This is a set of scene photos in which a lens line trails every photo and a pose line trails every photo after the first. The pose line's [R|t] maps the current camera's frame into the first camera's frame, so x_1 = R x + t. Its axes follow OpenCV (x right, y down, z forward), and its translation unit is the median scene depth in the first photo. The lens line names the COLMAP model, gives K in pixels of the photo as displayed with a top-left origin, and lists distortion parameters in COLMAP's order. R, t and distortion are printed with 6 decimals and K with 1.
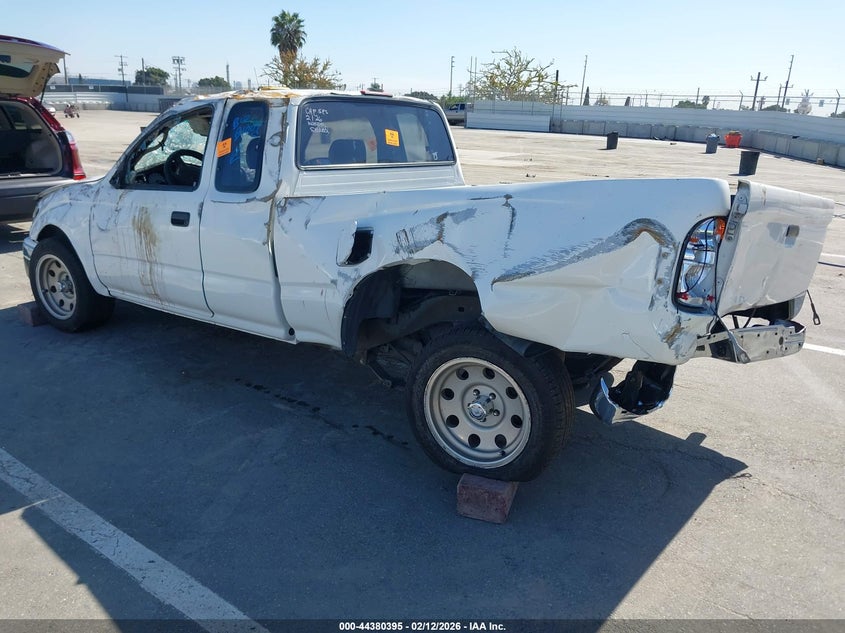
lens RADIAL K [[655.5, 0, 428.0], [0, 655.5, 316.1], [0, 0, 1]] dist [-0.001086, -0.001473]
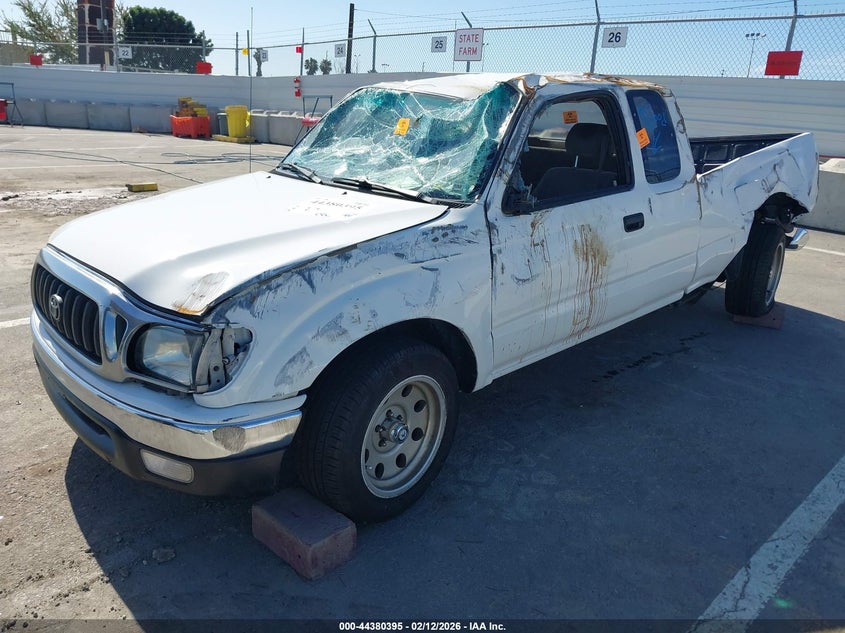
lens RADIAL K [[655.5, 0, 428.0], [0, 655.5, 316.1], [0, 0, 1]] dist [-0.001086, -0.001473]
pose [[0.191665, -0.335639, 0.922286, -1.301962], [0.250149, 0.925379, 0.284779, -0.355916], [-0.949047, 0.176127, 0.261322, 1.057177]]
